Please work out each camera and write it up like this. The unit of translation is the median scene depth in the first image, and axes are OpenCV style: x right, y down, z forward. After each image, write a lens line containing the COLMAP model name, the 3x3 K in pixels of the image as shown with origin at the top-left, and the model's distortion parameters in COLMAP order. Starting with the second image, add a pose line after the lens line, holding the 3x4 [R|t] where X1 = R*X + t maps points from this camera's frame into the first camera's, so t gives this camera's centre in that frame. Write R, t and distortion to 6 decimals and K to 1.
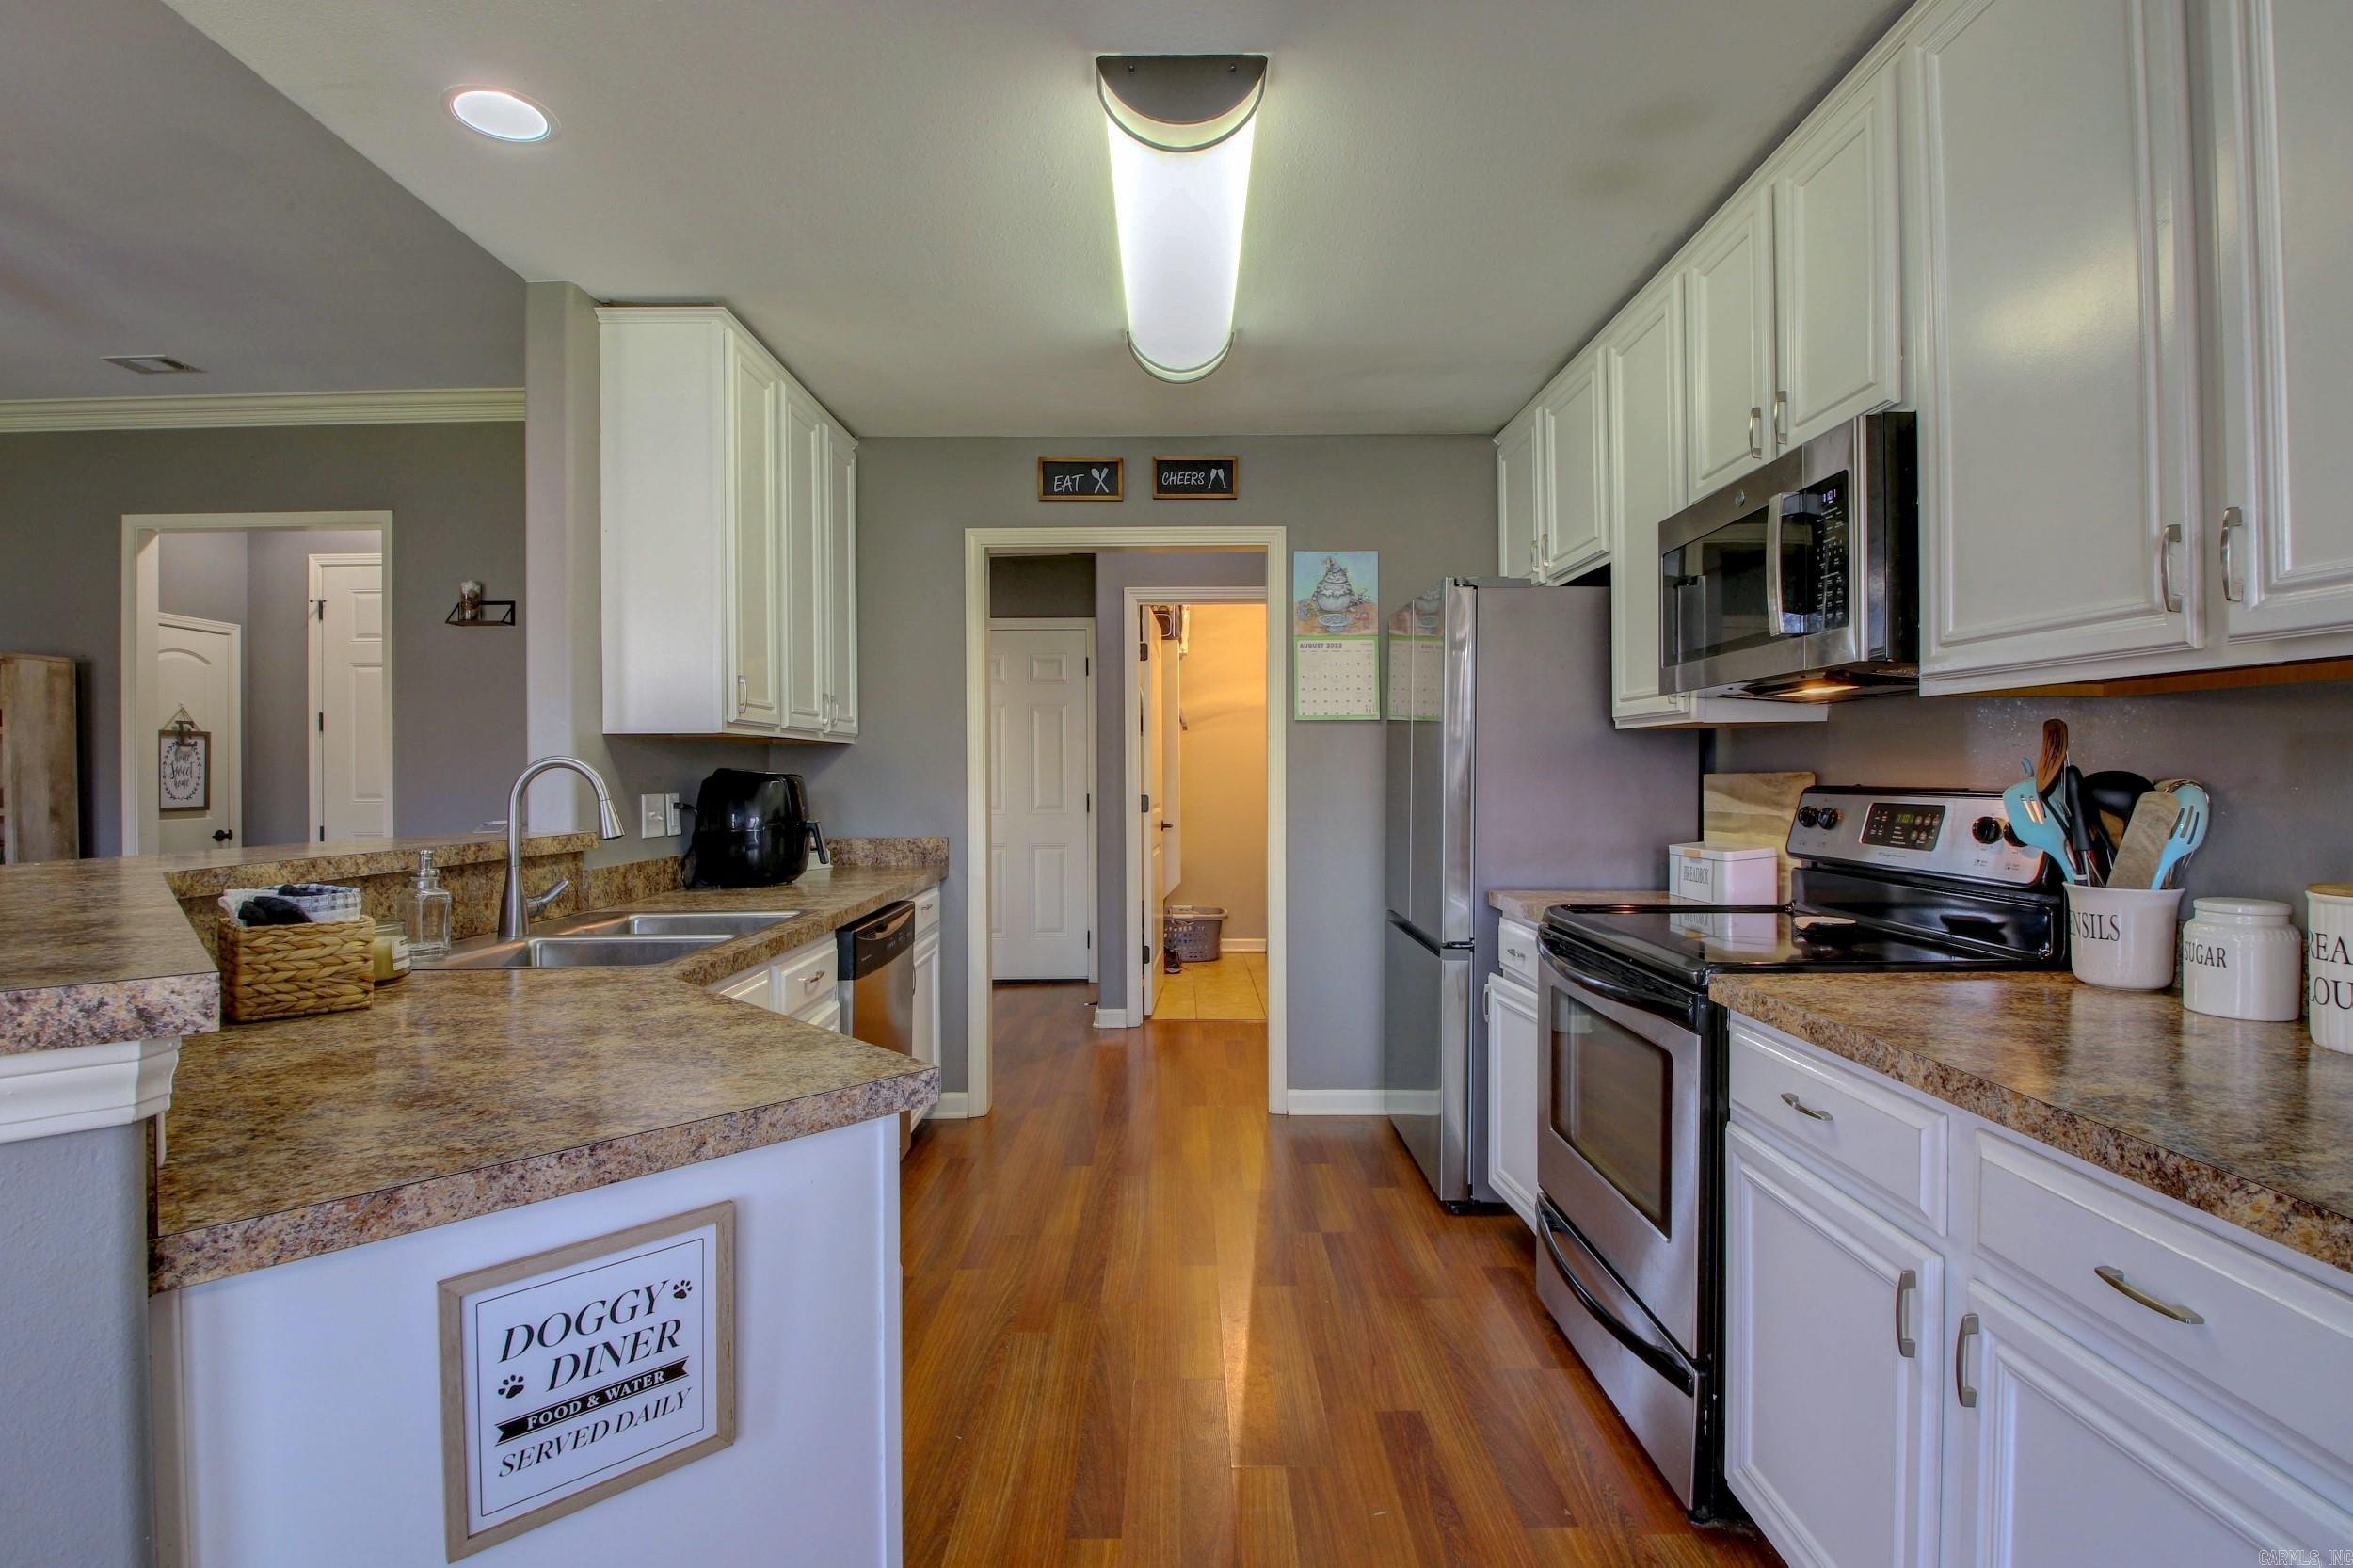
lens RADIAL K [[1087.3, 0, 1185.3], [0, 1087.3, 777.9], [0, 0, 1]] dist [-0.006893, -0.007875]
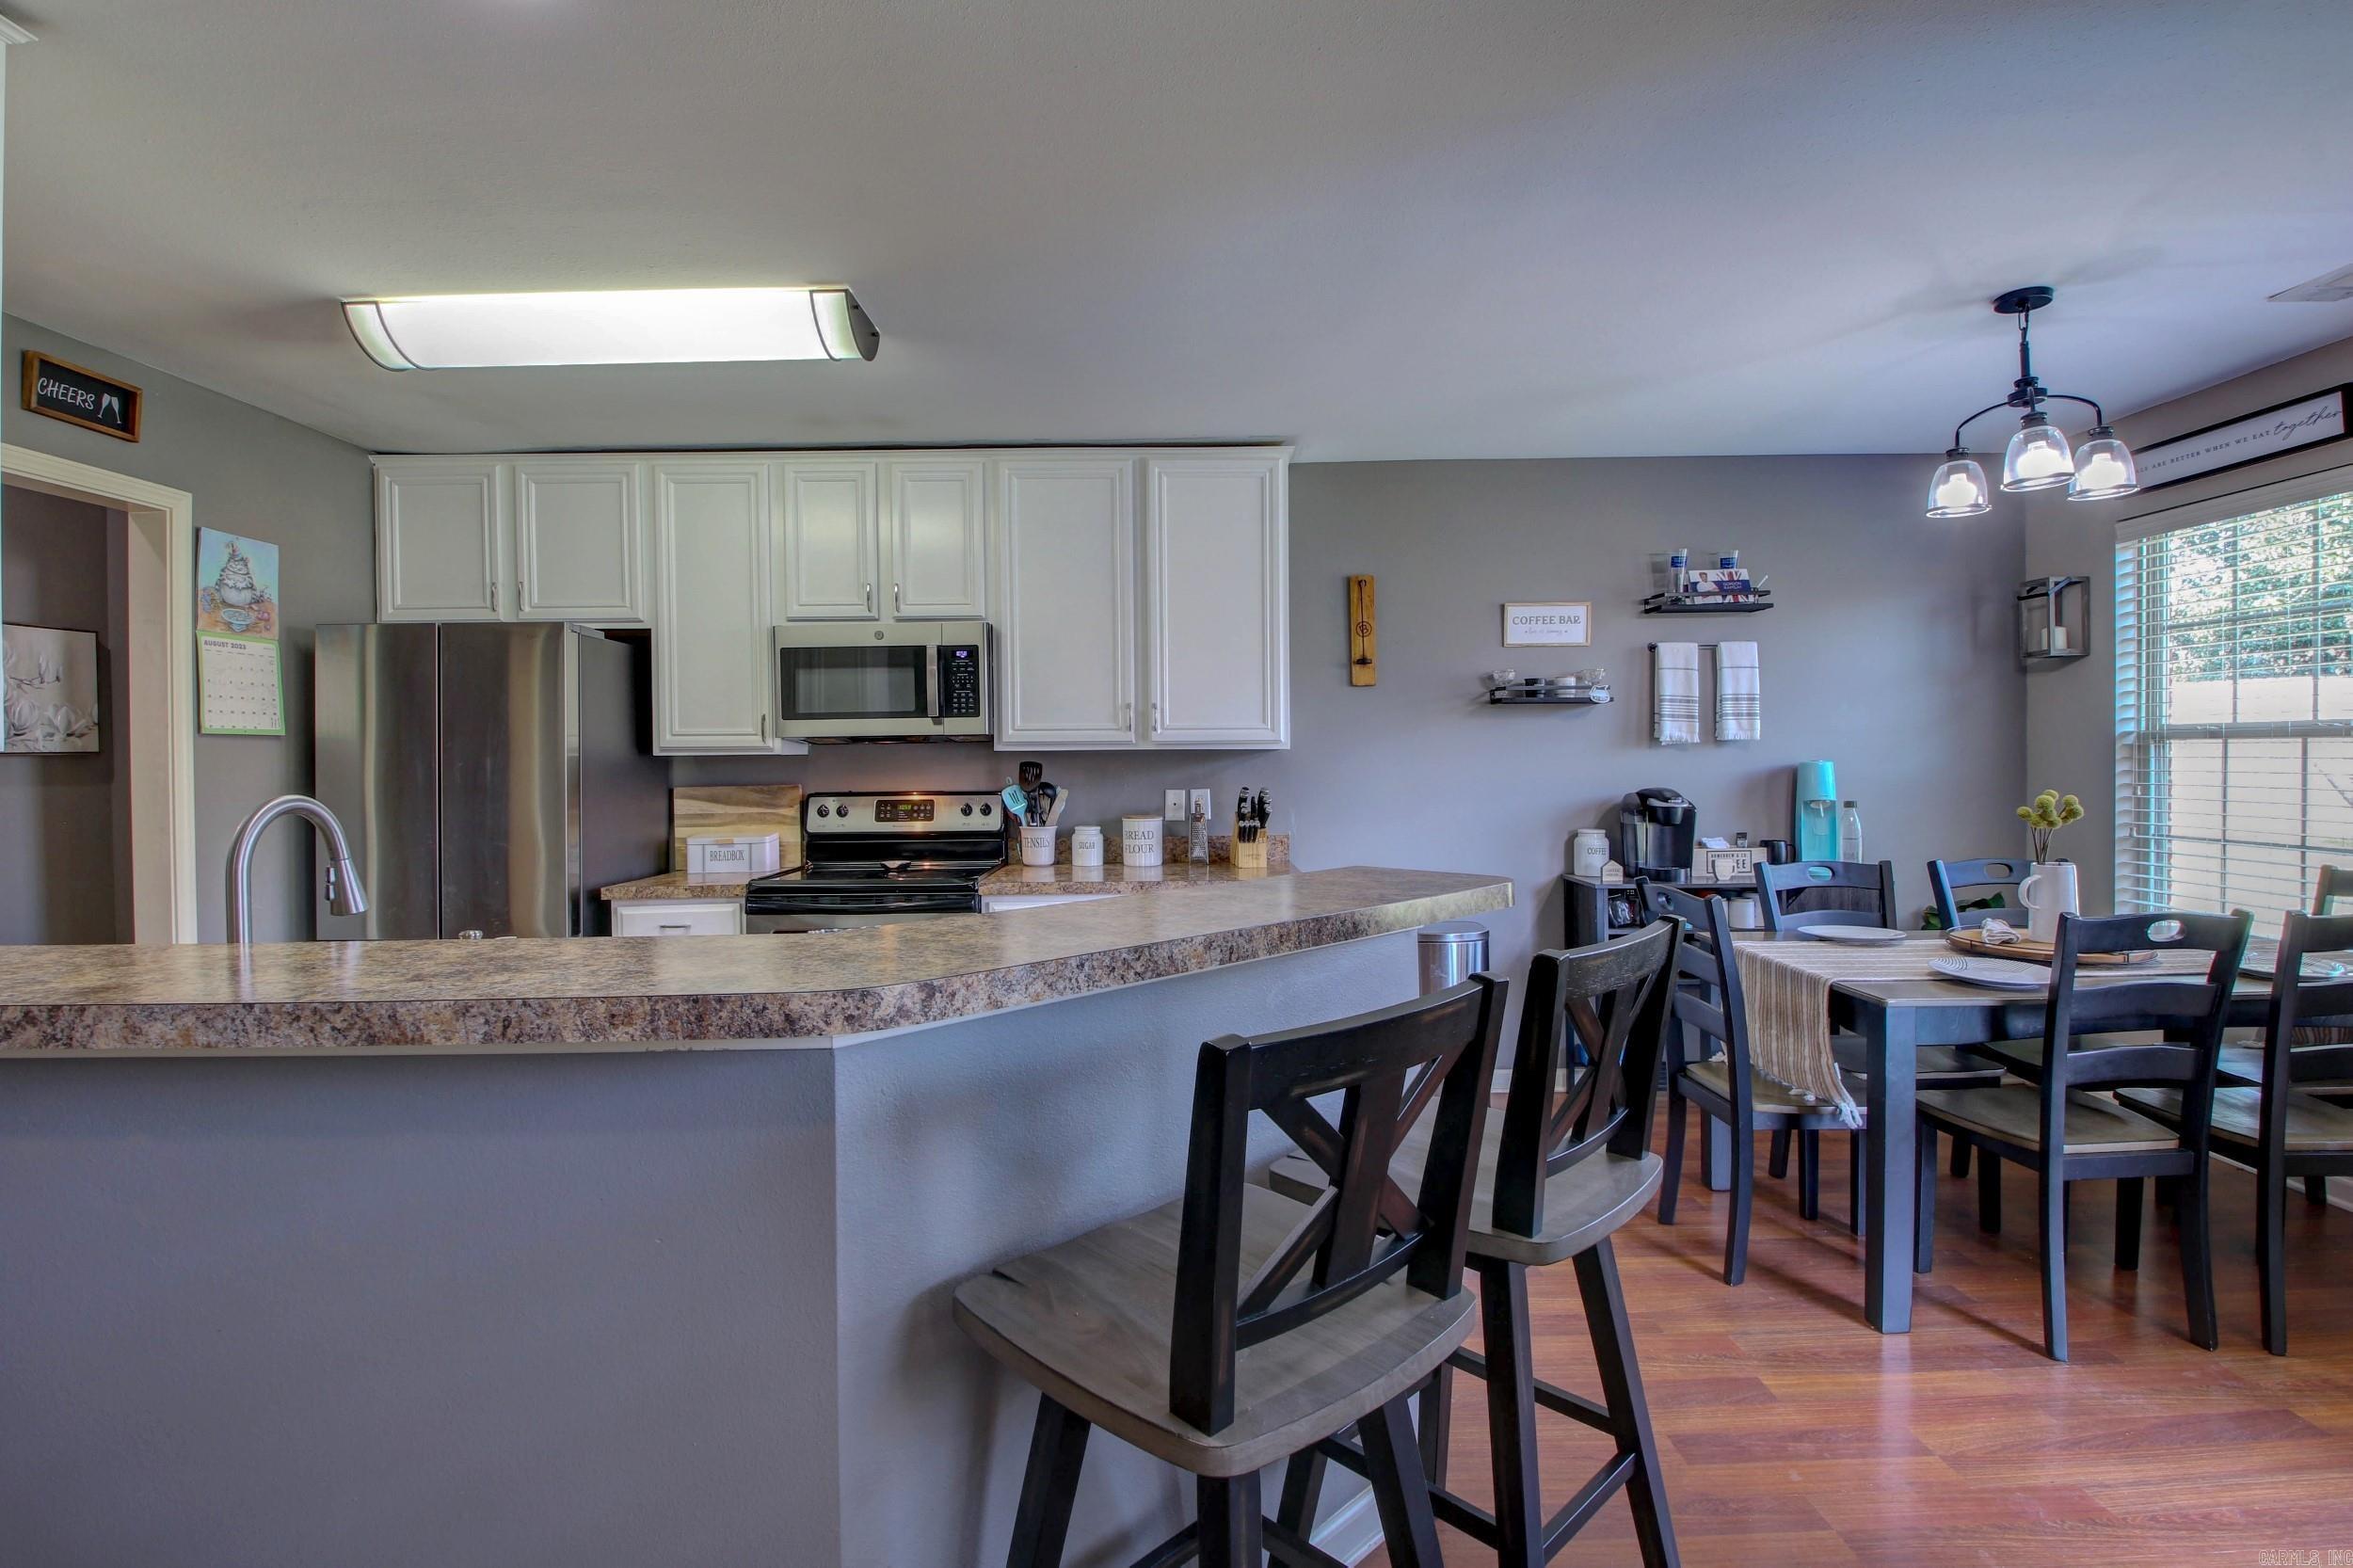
lens RADIAL K [[1087.3, 0, 1185.0], [0, 1087.3, 770.1], [0, 0, 1]] dist [-0.006893, -0.007875]
pose [[-0.006515, -0.008741, 0.999941, -0.711461], [0.016973, 0.999817, 0.008850, -0.020770], [-0.999835, 0.017029, -0.006365, 0.271156]]
